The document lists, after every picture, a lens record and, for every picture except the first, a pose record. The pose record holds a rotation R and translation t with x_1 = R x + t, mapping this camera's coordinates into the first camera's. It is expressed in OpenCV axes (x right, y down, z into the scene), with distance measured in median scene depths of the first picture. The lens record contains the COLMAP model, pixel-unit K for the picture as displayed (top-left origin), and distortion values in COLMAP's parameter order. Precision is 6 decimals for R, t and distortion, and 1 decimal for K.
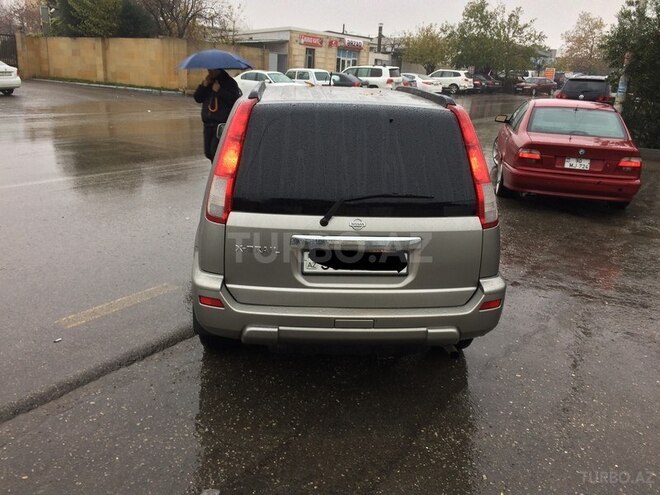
lens RADIAL K [[552.8, 0, 328.7], [0, 552.8, 237.3], [0, 0, 1]] dist [0.093198, -0.129478]
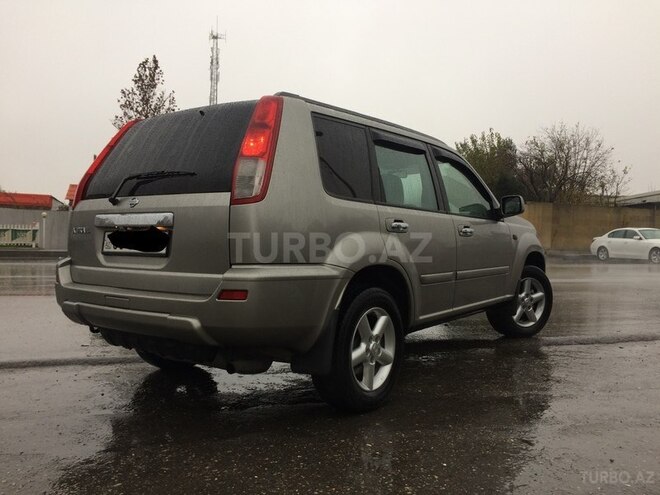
lens RADIAL K [[552.8, 0, 328.7], [0, 552.8, 237.3], [0, 0, 1]] dist [0.093198, -0.129478]
pose [[0.765858, -0.026770, -0.642452, 0.953468], [-0.170582, 0.954875, -0.243137, 0.219139], [0.619970, 0.295799, 0.726732, 0.472020]]
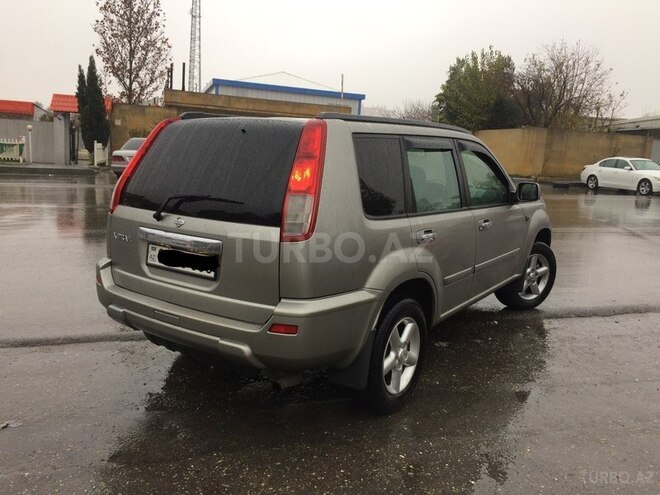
lens RADIAL K [[552.8, 0, 328.7], [0, 552.8, 237.3], [0, 0, 1]] dist [0.093198, -0.129478]
pose [[0.780197, 0.092262, -0.618693, 0.898127], [-0.190174, 0.977232, -0.094088, 0.048152], [0.595925, 0.191066, 0.779979, 0.333723]]
